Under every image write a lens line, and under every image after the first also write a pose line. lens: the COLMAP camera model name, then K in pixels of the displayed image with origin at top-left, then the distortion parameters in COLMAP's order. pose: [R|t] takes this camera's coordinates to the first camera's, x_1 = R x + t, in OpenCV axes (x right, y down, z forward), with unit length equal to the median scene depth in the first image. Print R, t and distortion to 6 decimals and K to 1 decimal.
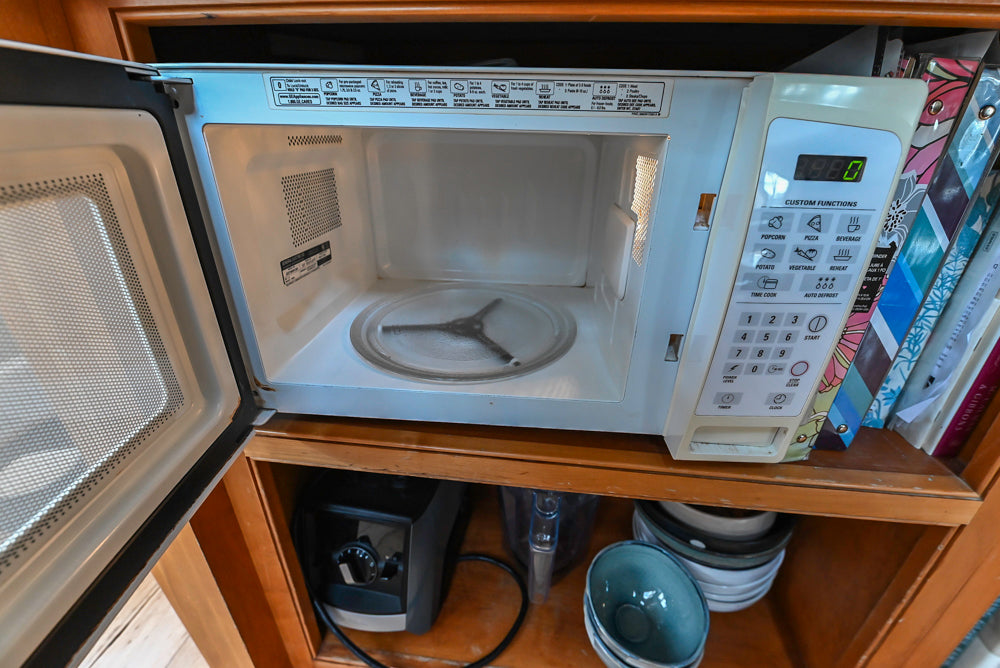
lens RADIAL K [[425.5, 0, 500.0], [0, 425.5, 323.4], [0, 0, 1]] dist [-0.003351, -0.006804]
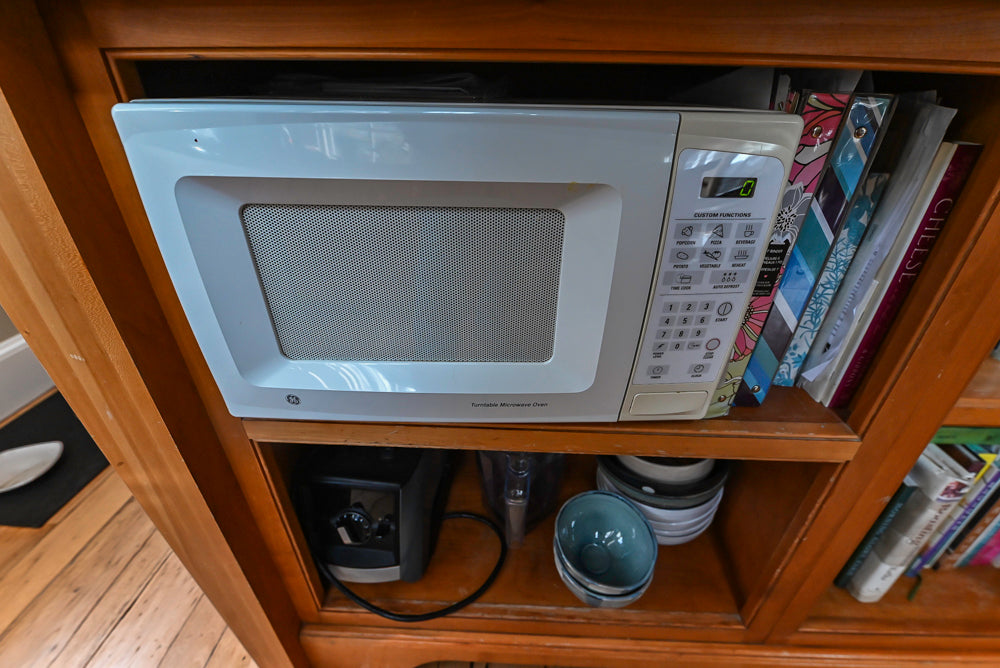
lens RADIAL K [[425.8, 0, 502.6], [0, 425.8, 331.1], [0, 0, 1]] dist [0.002354, -0.008818]
pose [[0.997119, -0.041109, 0.063744, 0.010204], [0.035437, 0.995518, 0.087684, -0.046948], [-0.067063, -0.085173, 0.994107, -0.145845]]
